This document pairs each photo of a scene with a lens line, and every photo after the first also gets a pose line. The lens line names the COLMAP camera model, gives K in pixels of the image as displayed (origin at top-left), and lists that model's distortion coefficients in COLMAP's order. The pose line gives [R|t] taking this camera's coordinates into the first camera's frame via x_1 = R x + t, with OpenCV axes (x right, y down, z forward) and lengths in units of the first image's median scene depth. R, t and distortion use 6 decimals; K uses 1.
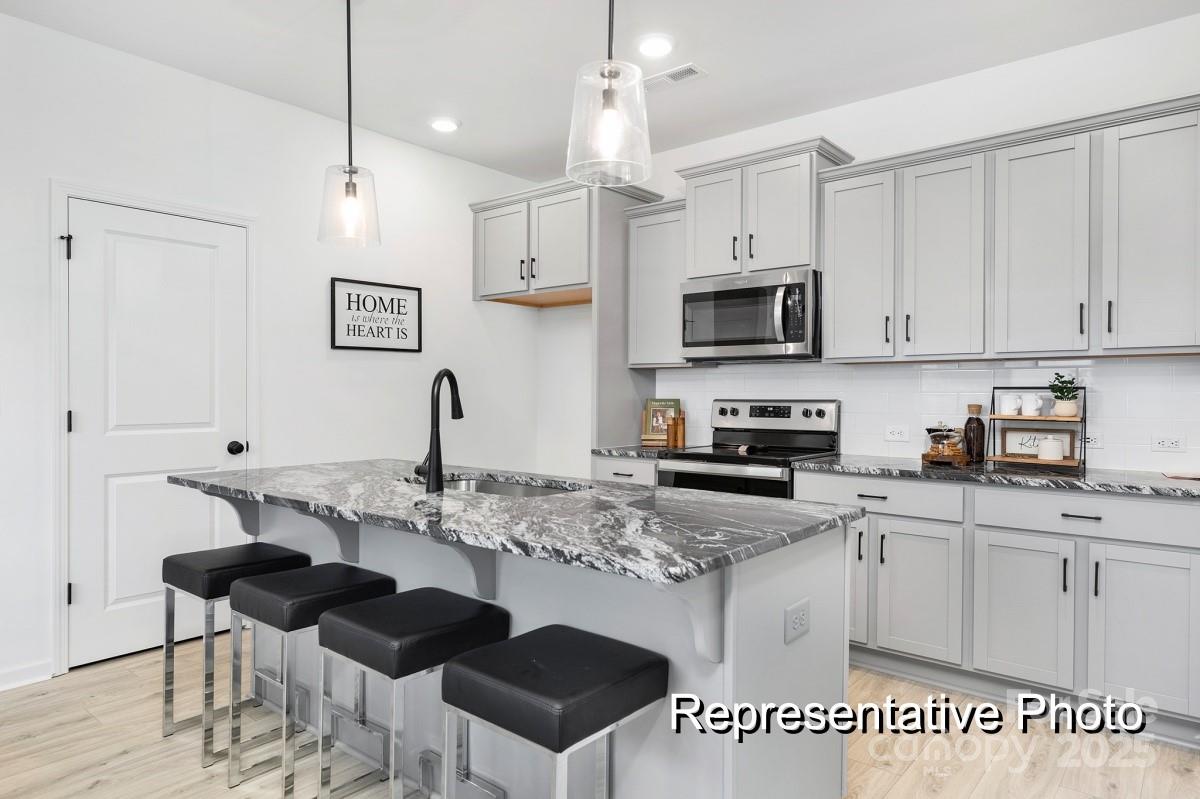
lens RADIAL K [[739.7, 0, 609.1], [0, 739.7, 394.8], [0, 0, 1]] dist [0.017318, 0.001681]
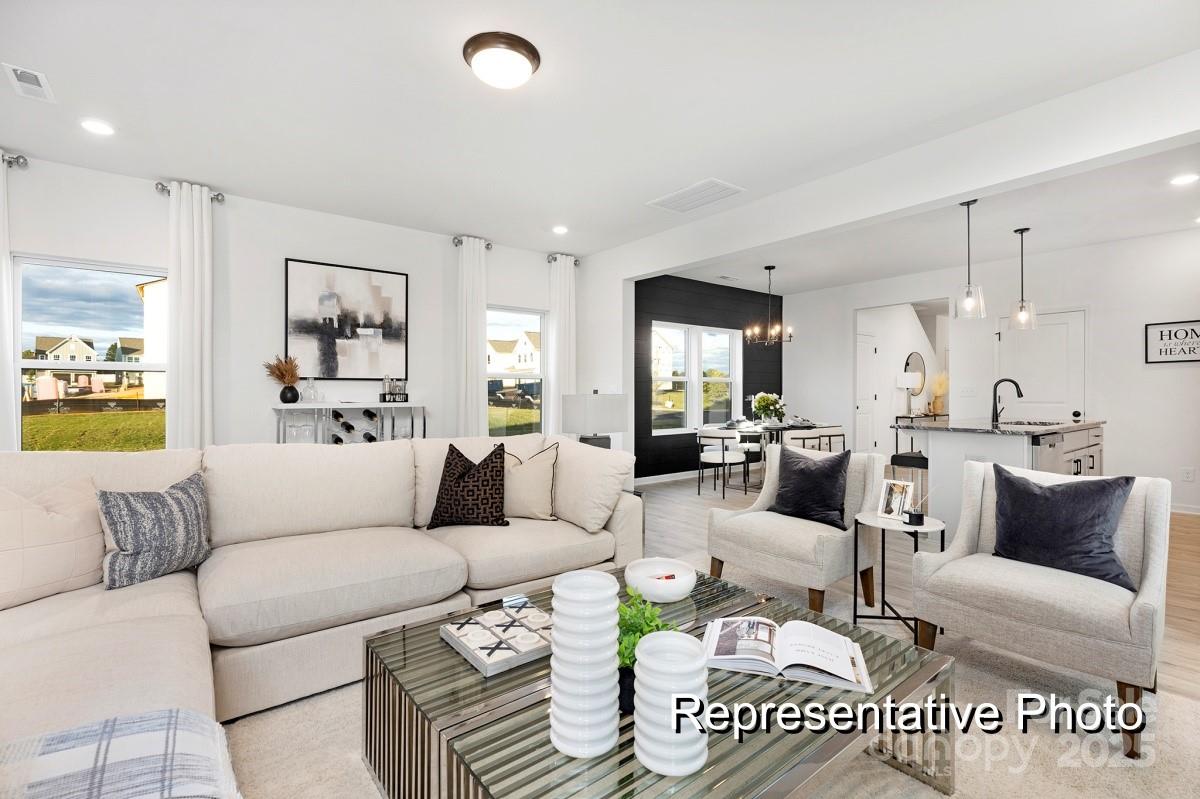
lens RADIAL K [[546.5, 0, 605.4], [0, 546.5, 405.8], [0, 0, 1]] dist [0.001085, 0.000969]
pose [[-0.224199, 0.023358, -0.974263, 1.130686], [0.000054, 0.999713, 0.023955, 0.007501], [0.974543, 0.005318, -0.224136, 0.016387]]
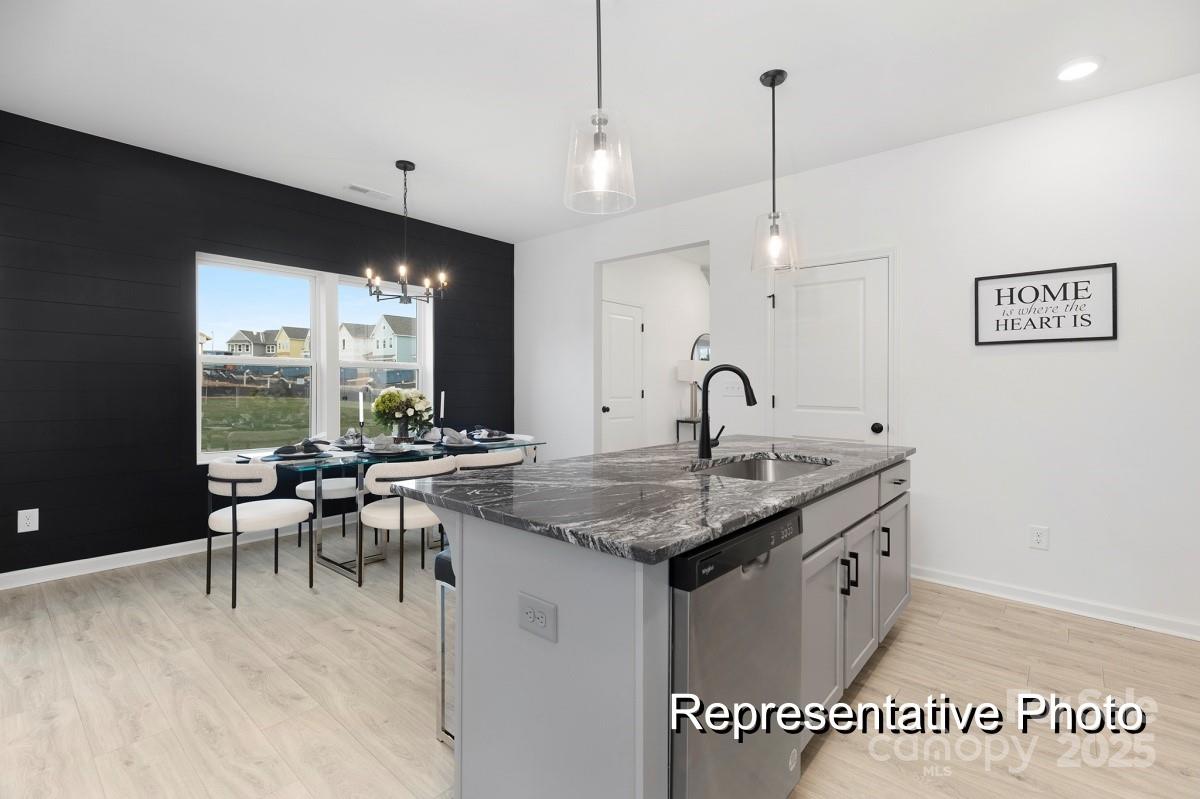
lens RADIAL K [[546.5, 0, 602.1], [0, 546.5, 395.4], [0, 0, 1]] dist [0.001085, 0.000969]
pose [[-0.024957, 0.019583, -0.999497, 0.393476], [-0.010897, 0.999743, 0.019860, 0.000069], [0.999629, 0.011387, -0.024738, 0.448492]]
